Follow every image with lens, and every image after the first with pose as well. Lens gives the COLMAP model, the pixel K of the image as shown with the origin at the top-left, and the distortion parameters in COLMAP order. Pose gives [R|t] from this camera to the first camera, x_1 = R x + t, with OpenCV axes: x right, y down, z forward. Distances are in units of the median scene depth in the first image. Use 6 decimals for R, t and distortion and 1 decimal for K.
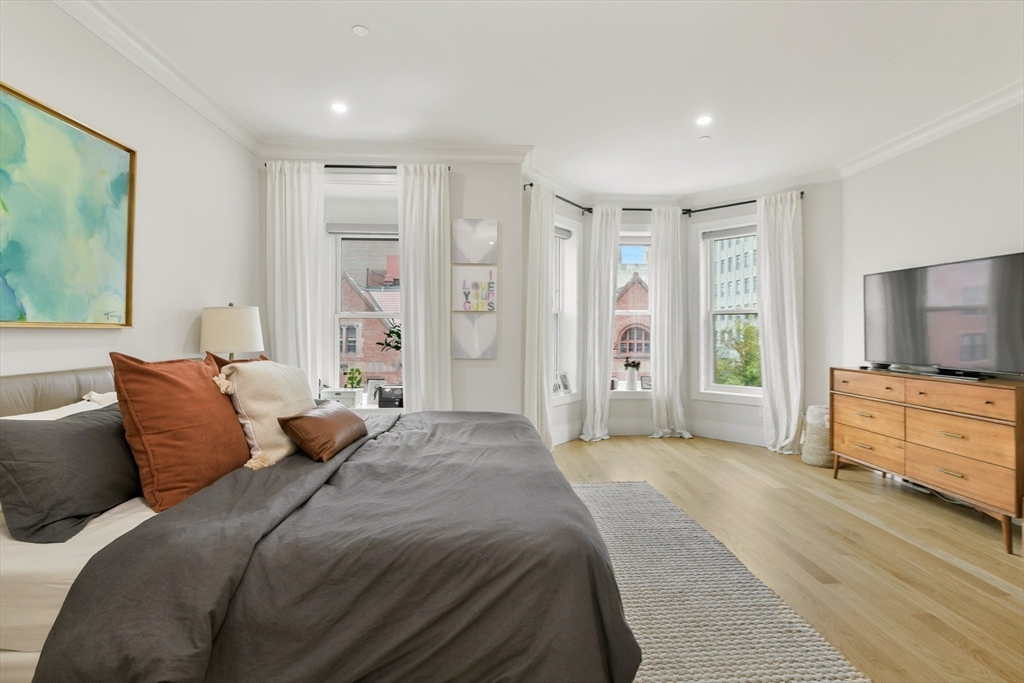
lens RADIAL K [[482.5, 0, 511.4], [0, 482.5, 333.4], [0, 0, 1]] dist [0.000291, 0.000263]
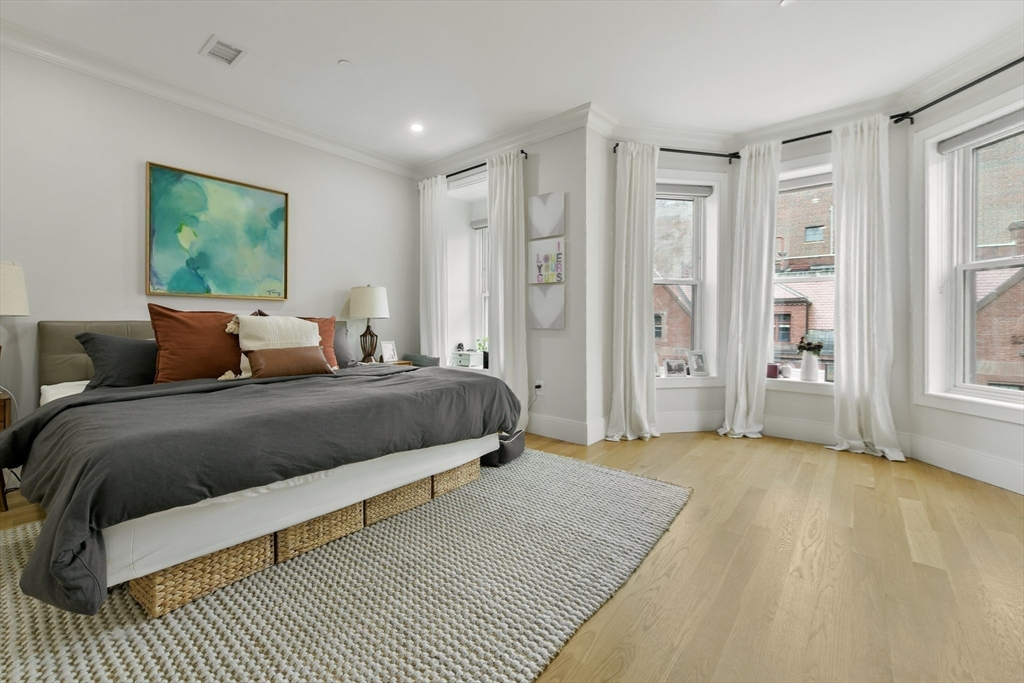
lens RADIAL K [[416.4, 0, 512.6], [0, 416.4, 325.7], [0, 0, 1]] dist [0.004712, 0.001291]
pose [[0.735703, 0.007652, -0.677261, 0.479078], [-0.004891, 0.999970, 0.005985, 0.040857], [0.677287, -0.001091, 0.735718, 0.290866]]
